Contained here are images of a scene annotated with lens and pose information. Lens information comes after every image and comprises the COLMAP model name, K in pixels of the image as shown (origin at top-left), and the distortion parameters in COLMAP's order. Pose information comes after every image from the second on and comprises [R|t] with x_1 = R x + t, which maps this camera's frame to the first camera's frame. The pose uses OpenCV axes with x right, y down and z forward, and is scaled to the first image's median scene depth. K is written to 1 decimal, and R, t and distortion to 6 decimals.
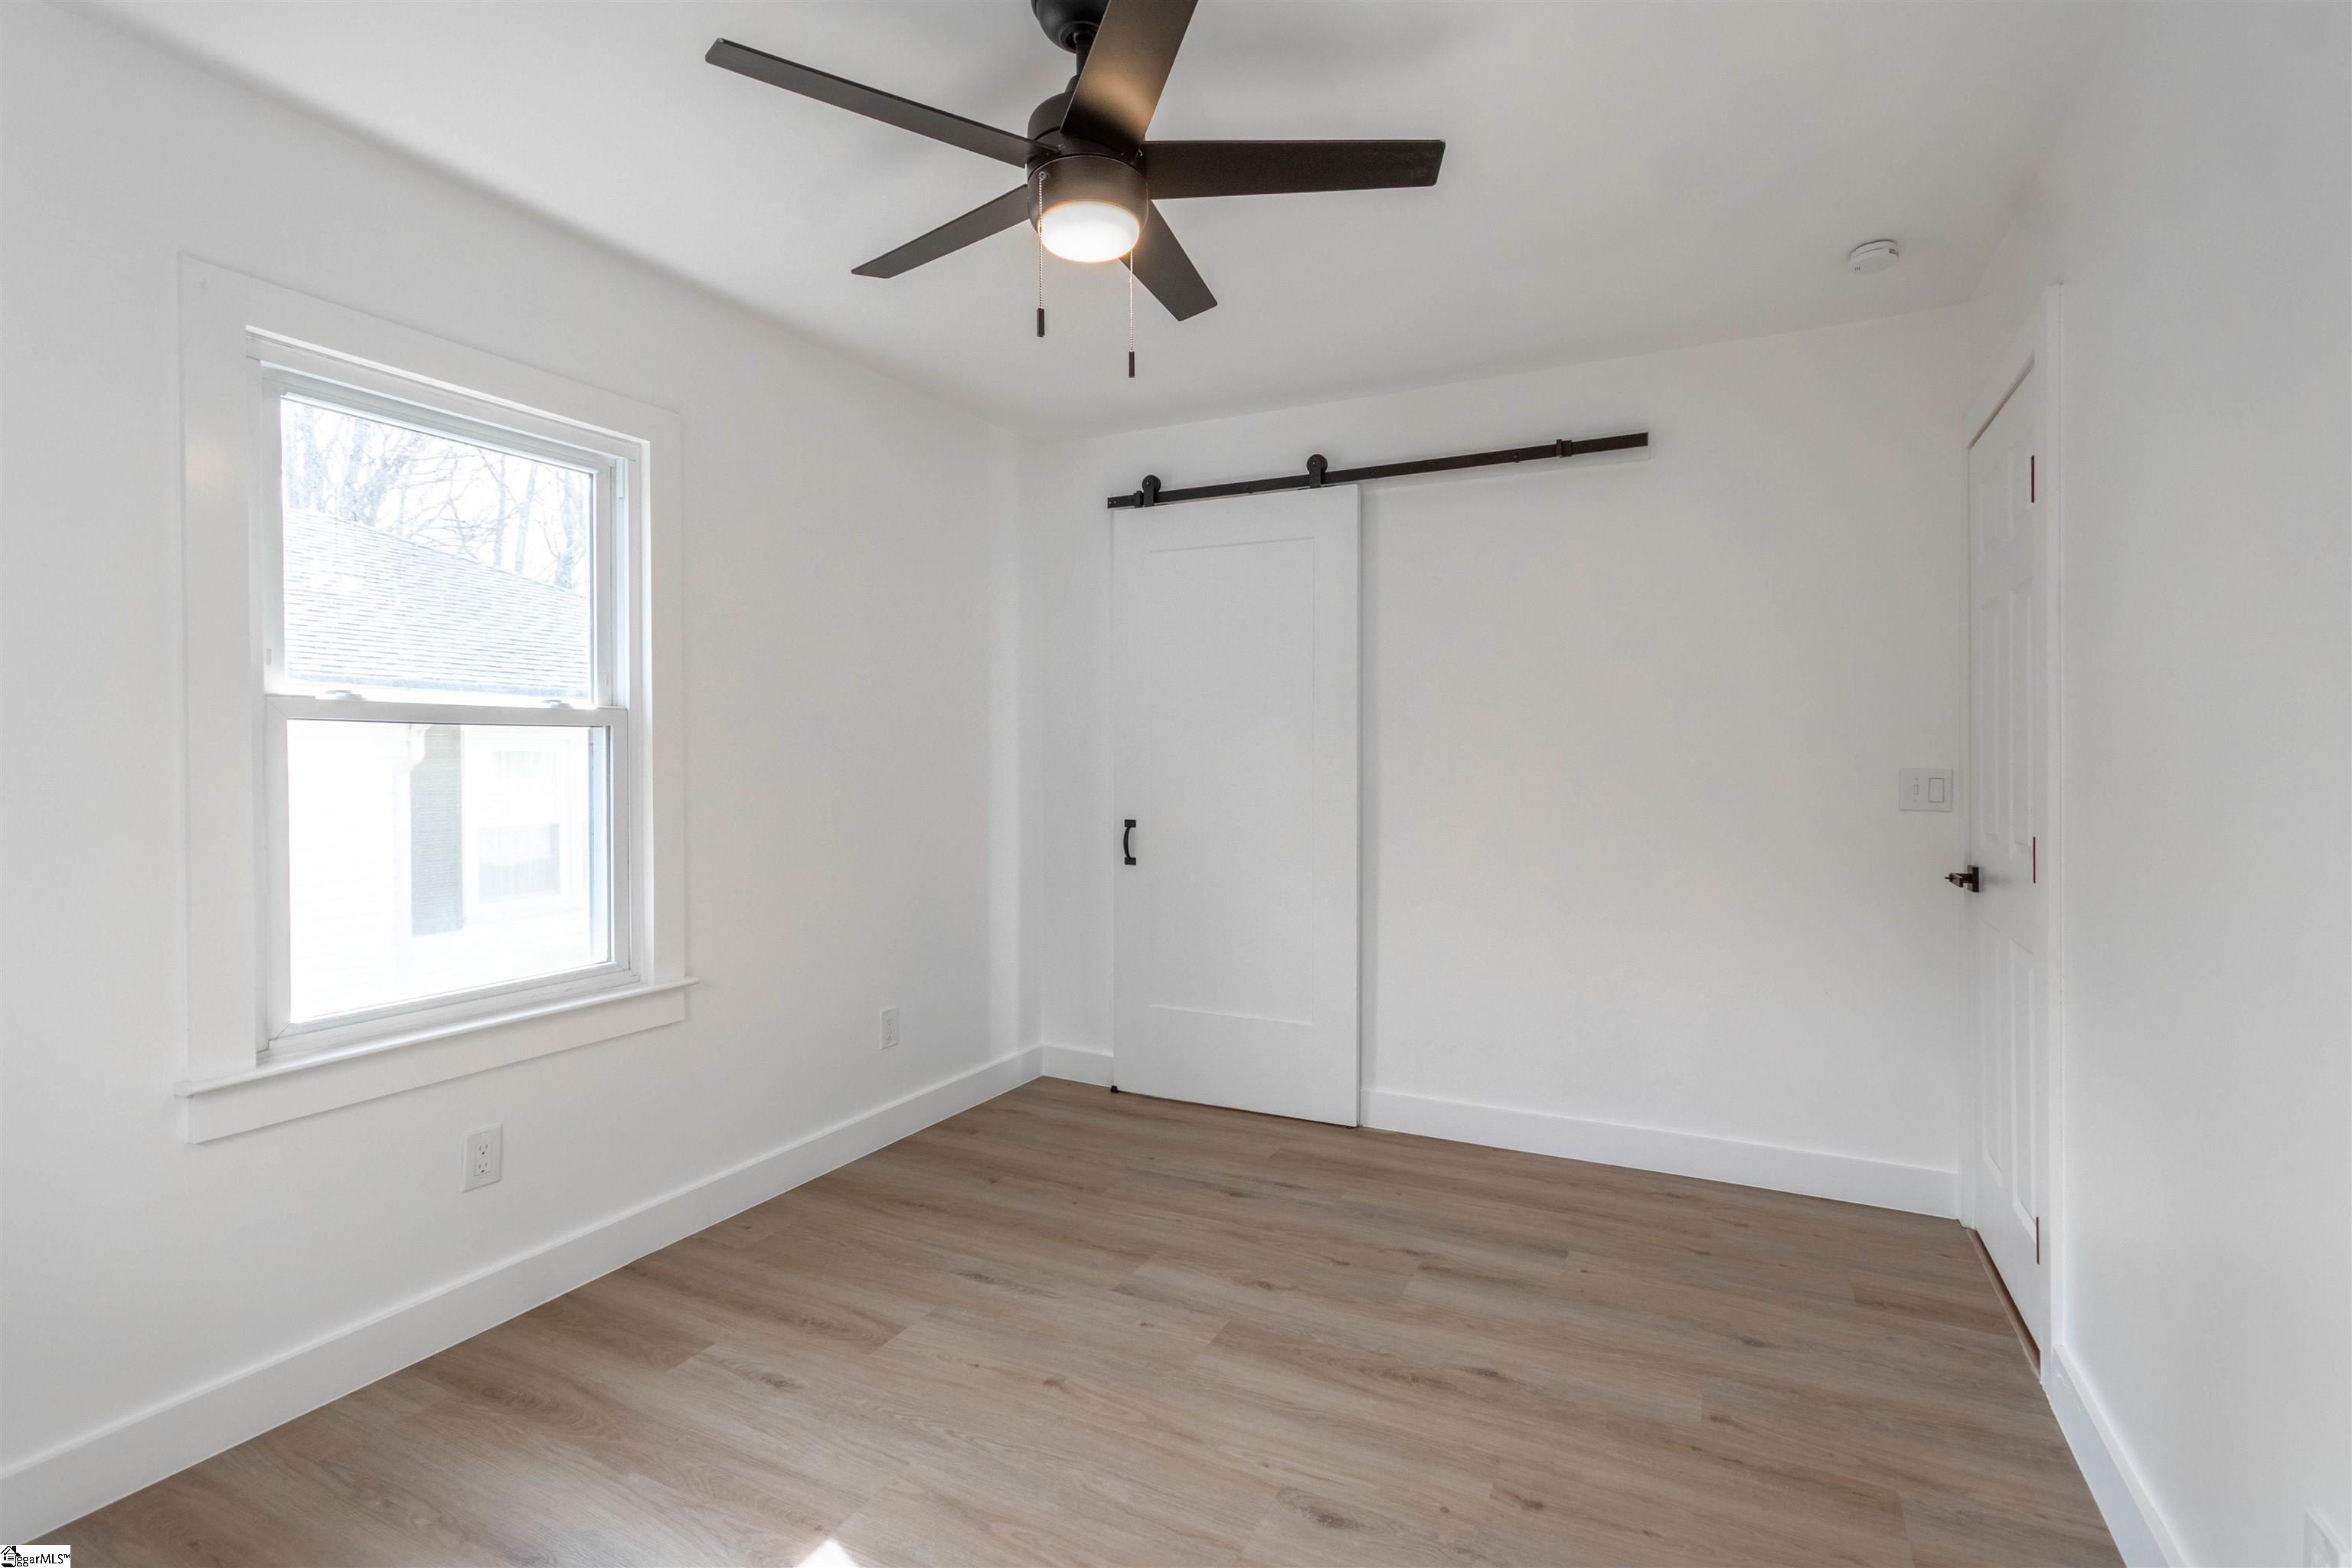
lens RADIAL K [[1117.2, 0, 1163.1], [0, 1117.2, 765.2], [0, 0, 1]] dist [0.030291, 0.000007]
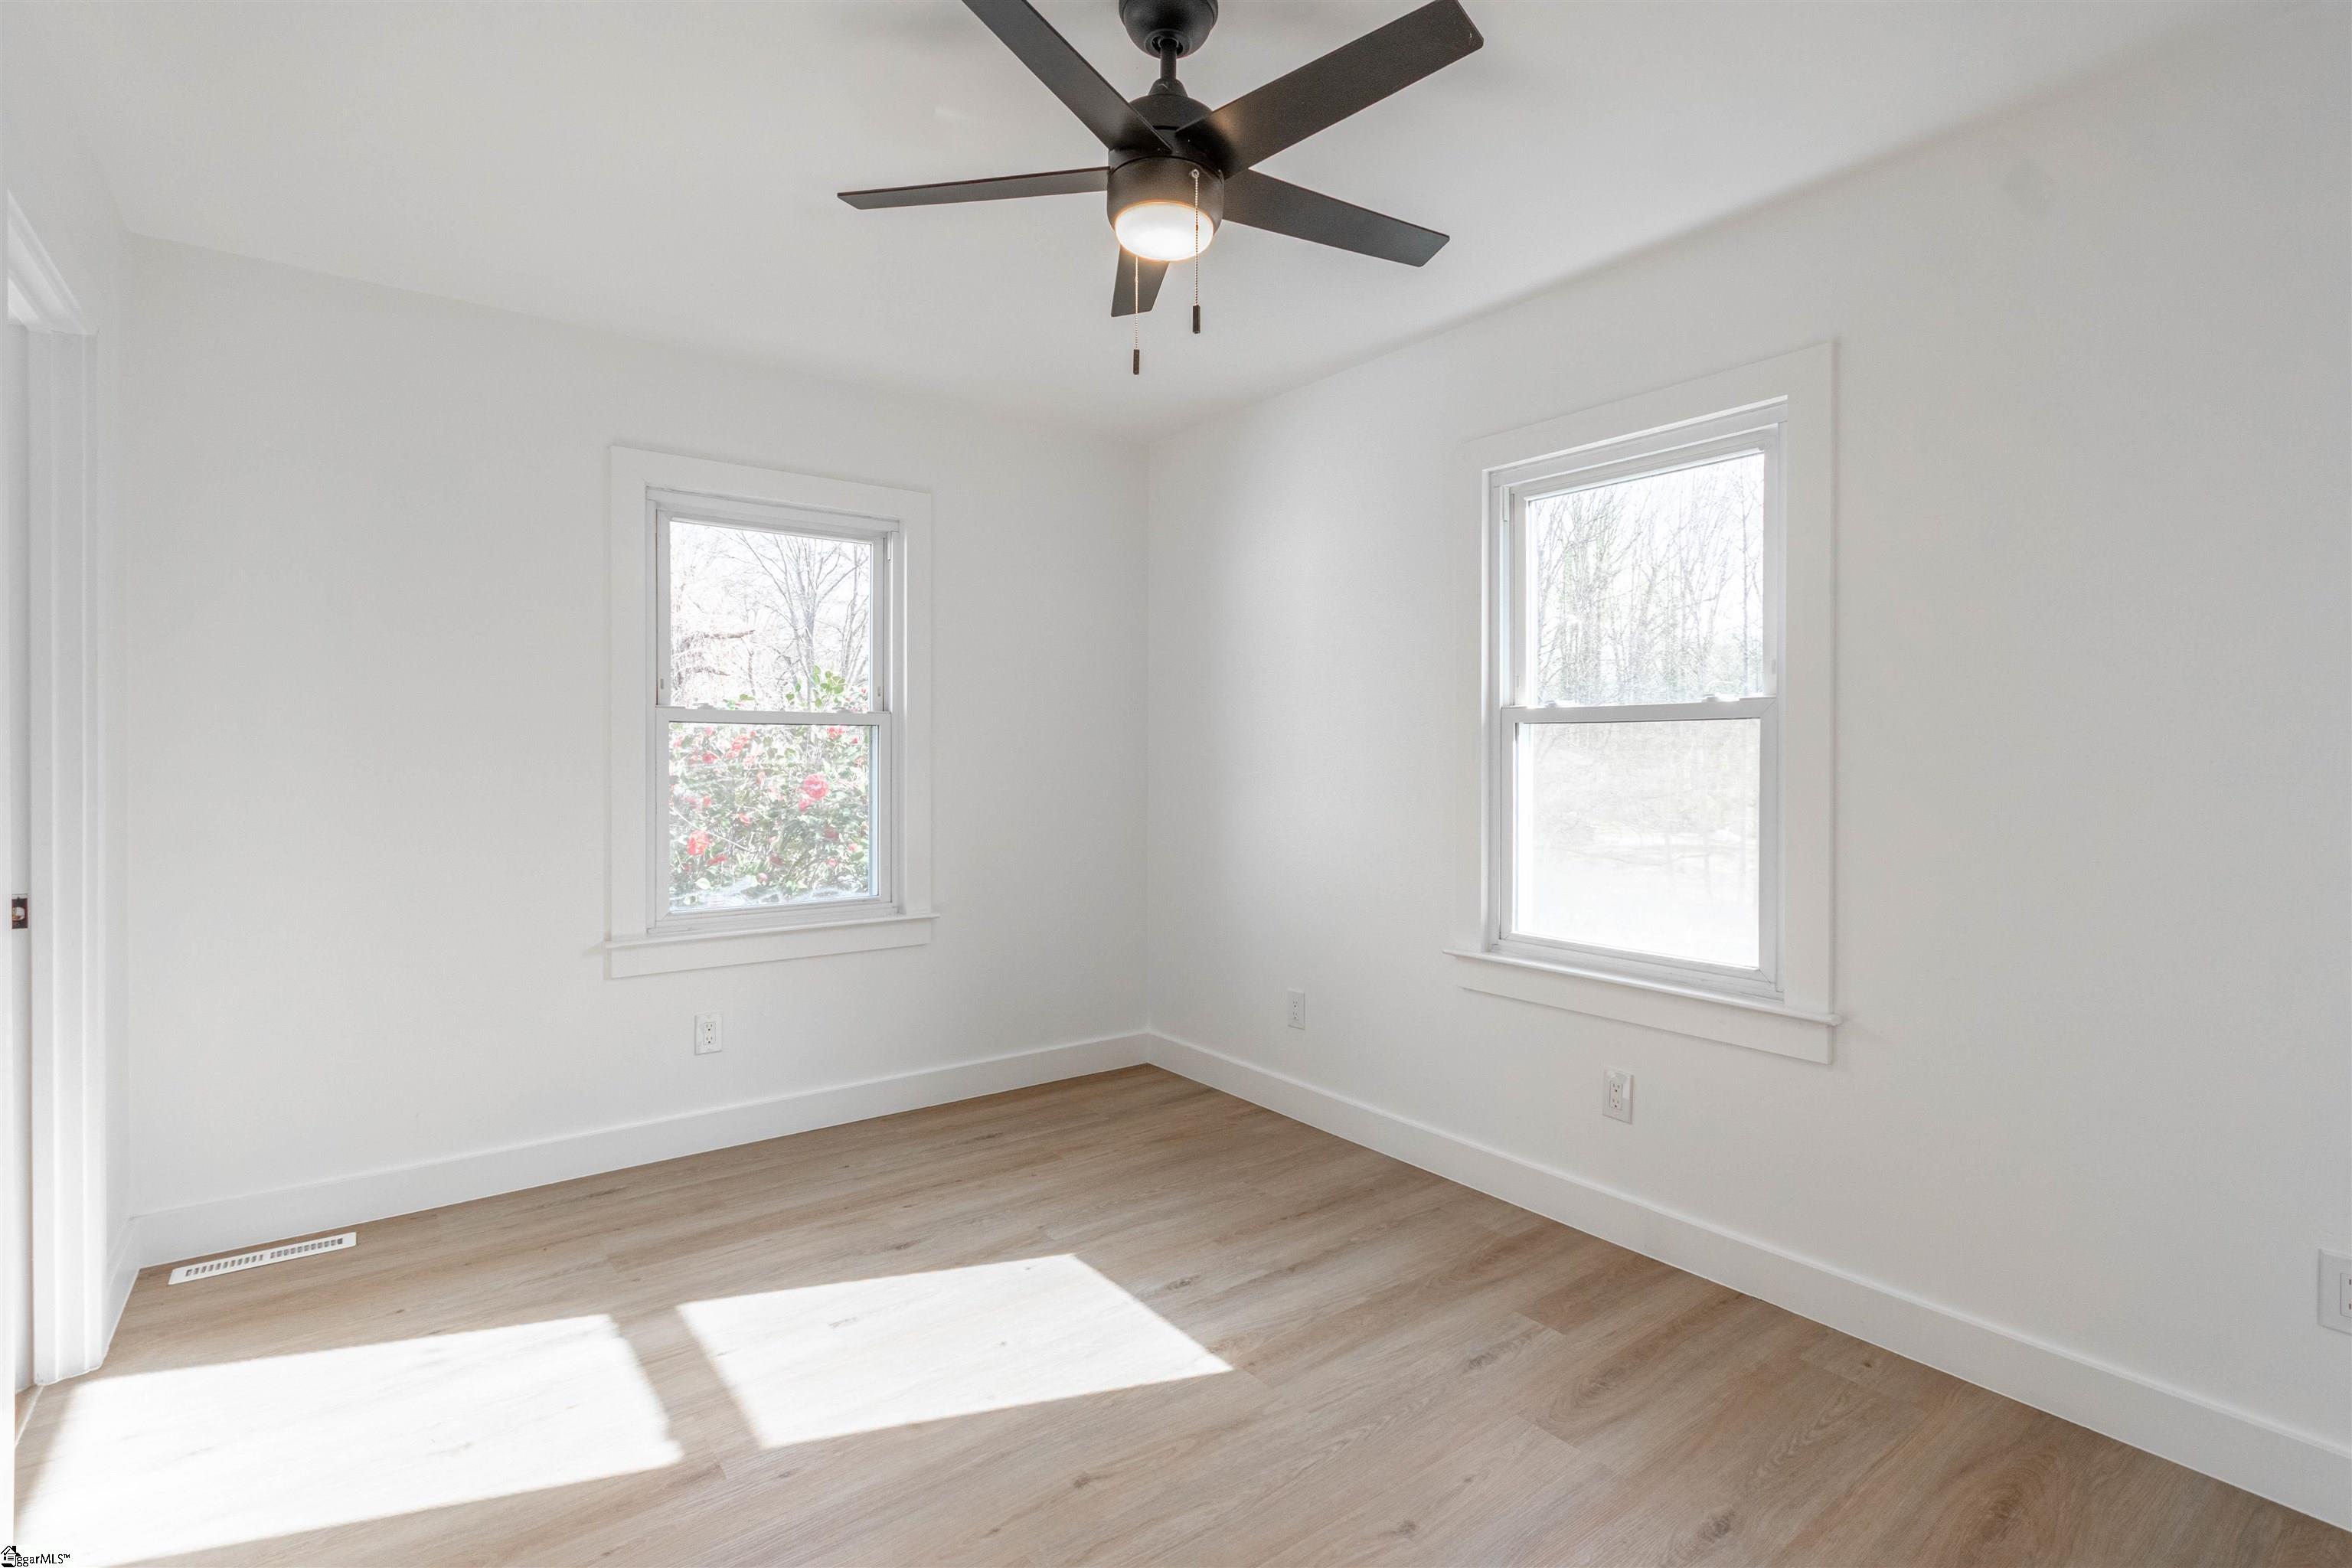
lens RADIAL K [[1117.2, 0, 1163.1], [0, 1117.2, 765.2], [0, 0, 1]] dist [0.030291, 0.000007]
pose [[-0.447319, 0.008736, -0.894332, 0.667574], [-0.003700, 0.999926, 0.011618, -0.003247], [0.894367, 0.008506, -0.447253, 1.151416]]
